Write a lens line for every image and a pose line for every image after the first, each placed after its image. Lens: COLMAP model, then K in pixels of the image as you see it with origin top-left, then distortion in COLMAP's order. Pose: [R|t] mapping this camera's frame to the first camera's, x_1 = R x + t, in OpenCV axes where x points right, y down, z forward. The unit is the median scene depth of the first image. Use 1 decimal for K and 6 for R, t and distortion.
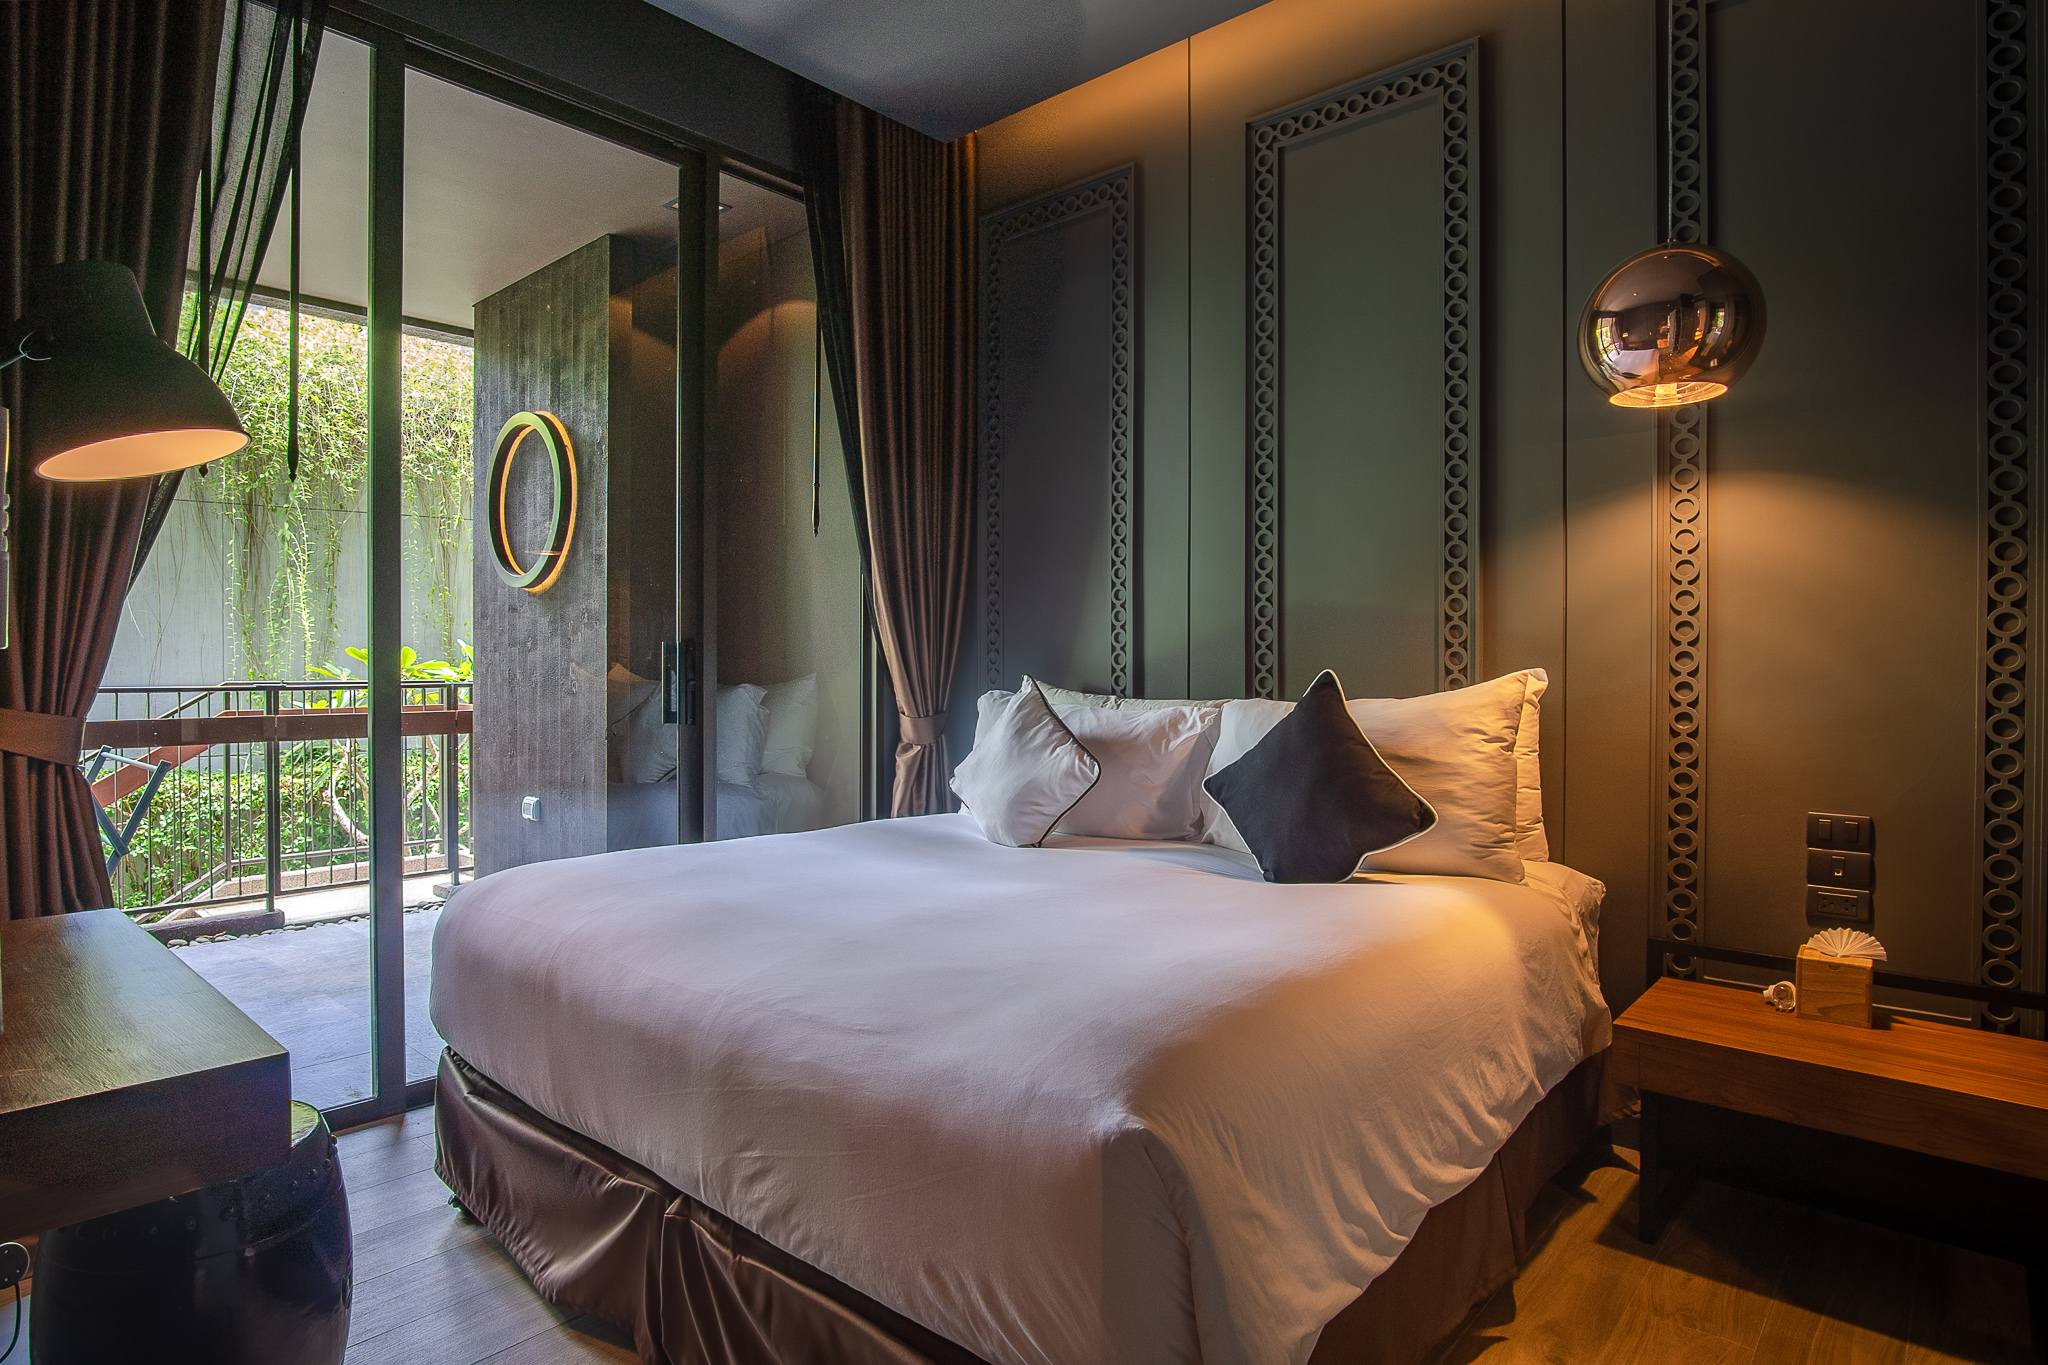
lens RADIAL K [[1105.7, 0, 1022.7], [0, 1105.7, 675.0], [0, 0, 1]] dist [-0.014413, -0.000466]
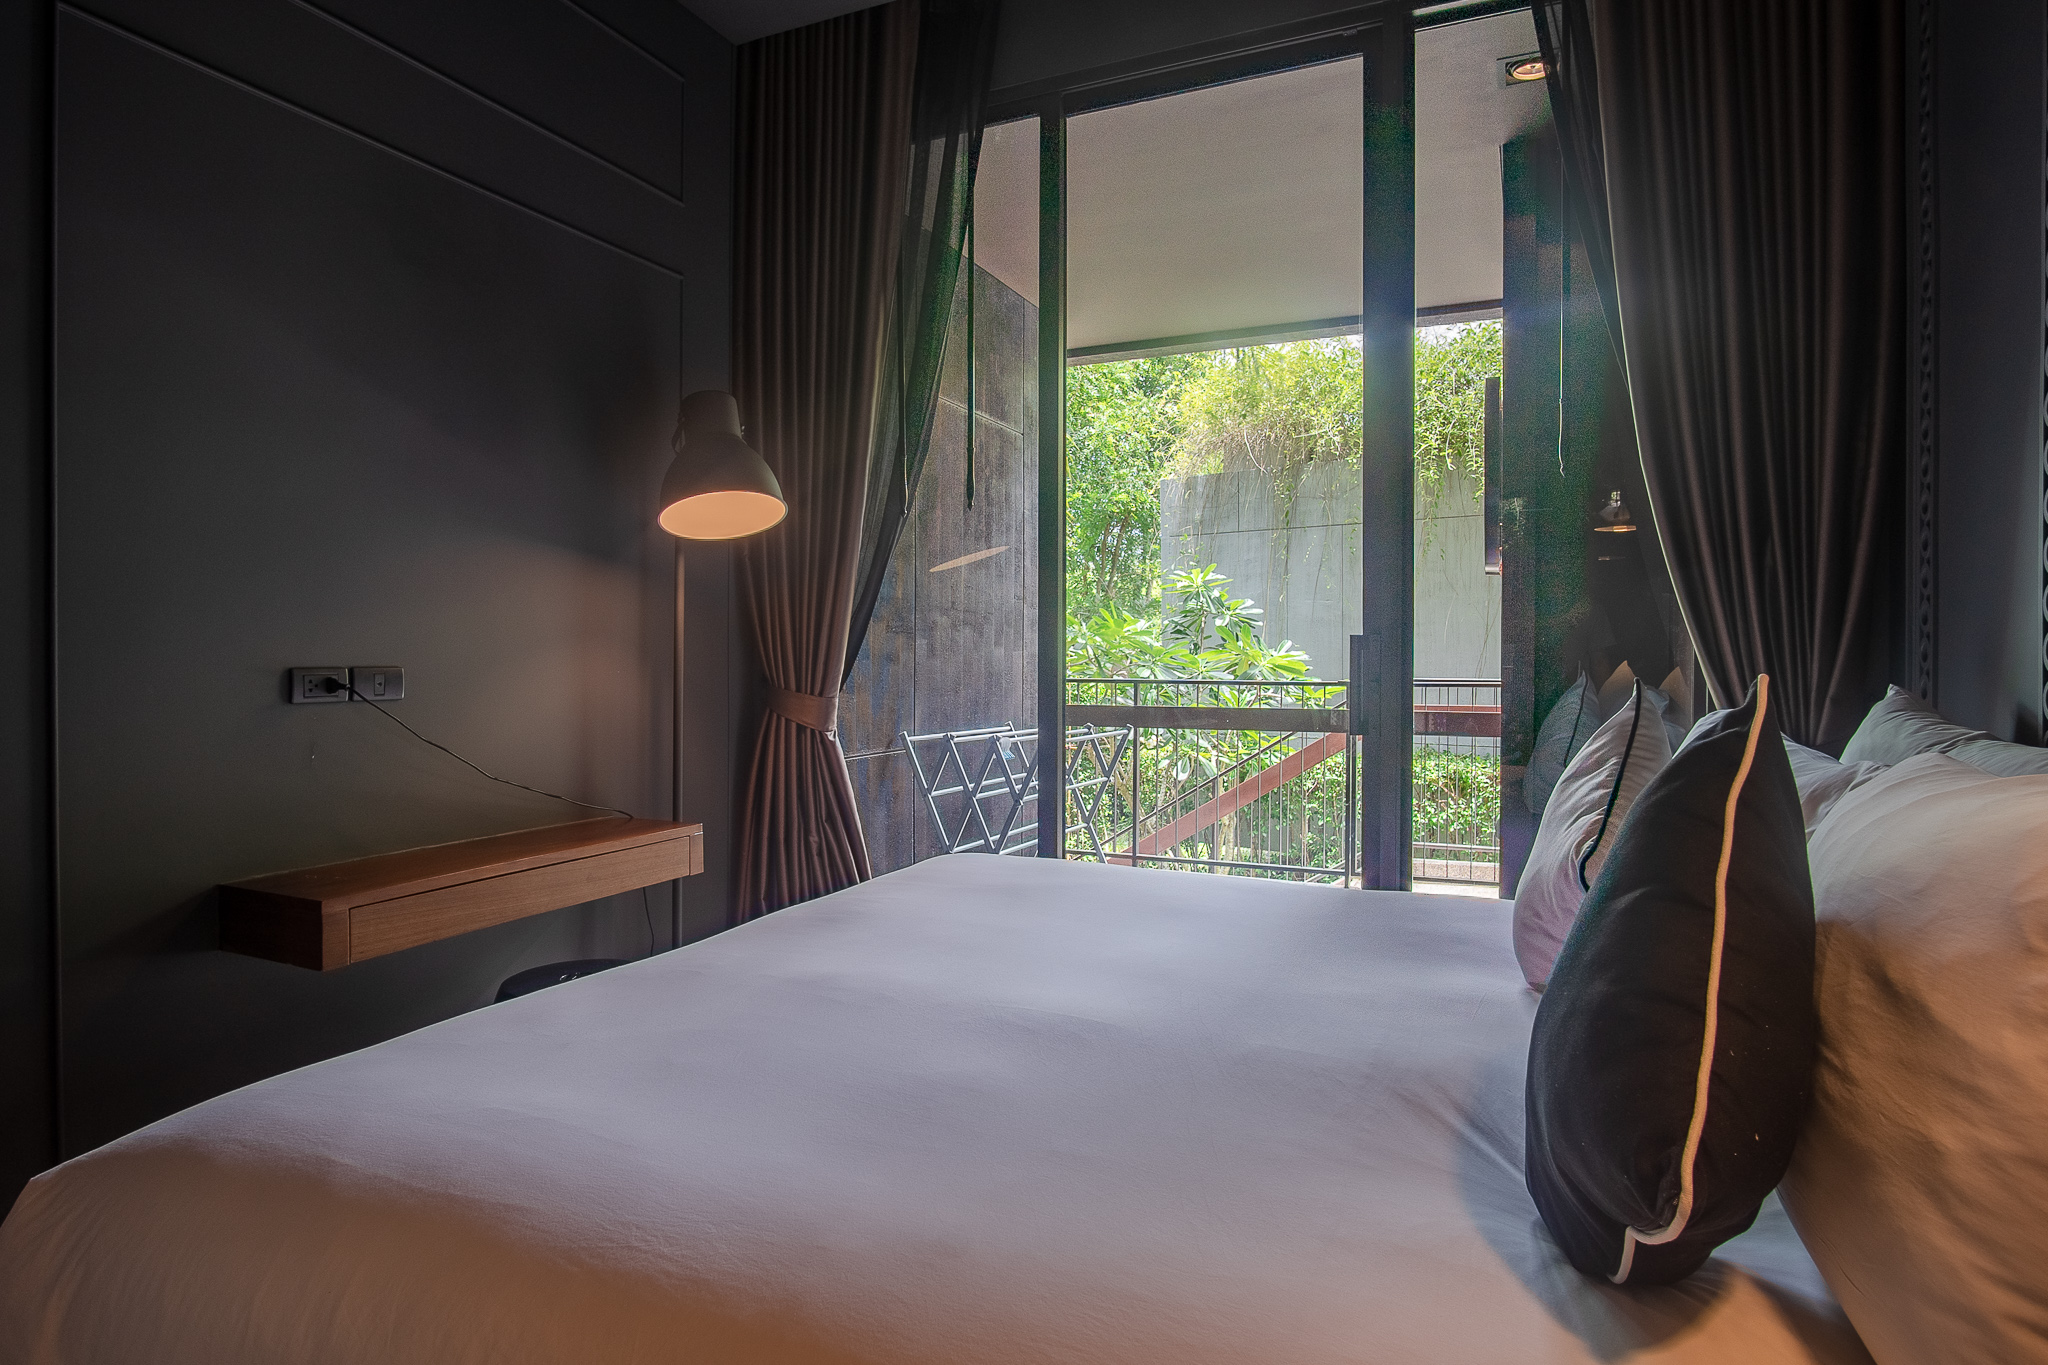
lens RADIAL K [[1122.5, 0, 1021.0], [0, 1122.5, 671.0], [0, 0, 1]] dist [-0.020865, -0.000437]
pose [[0.298531, 0.007354, -0.954372, 0.499871], [-0.010377, 0.999936, 0.004459, -0.005059], [0.954344, 0.008572, 0.298588, 0.630344]]
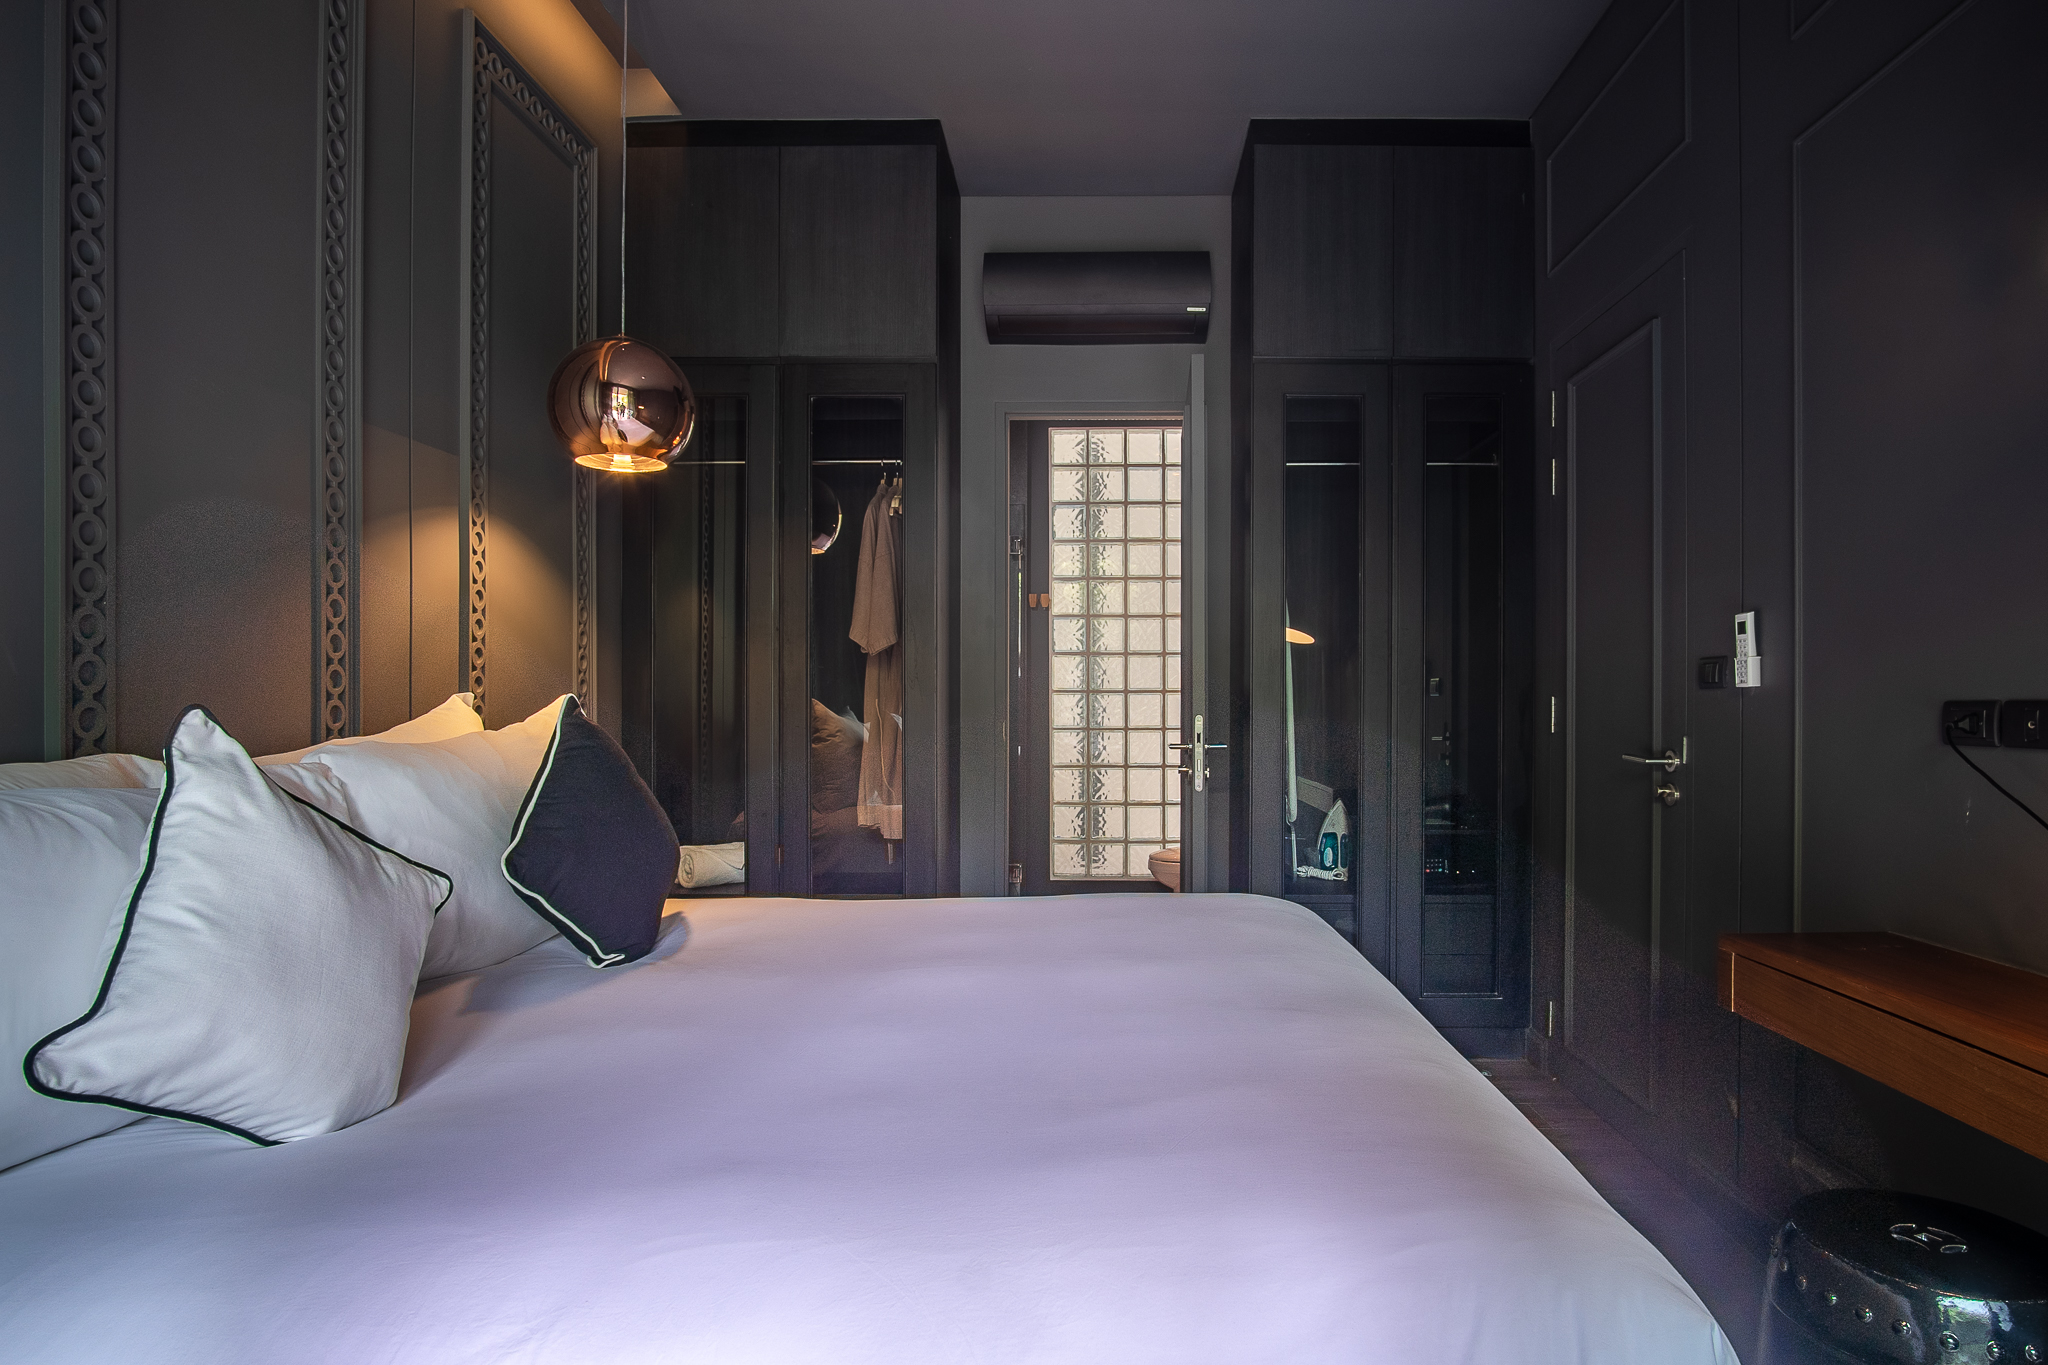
lens RADIAL K [[1188.0, 0, 1027.9], [0, 1188.0, 702.5], [0, 0, 1]] dist [-0.001117, 0.000294]
pose [[-0.650956, -0.003292, 0.759109, -0.563604], [0.007124, 0.999920, 0.010445, -0.004052], [-0.759082, 0.012207, -0.650880, 1.230488]]
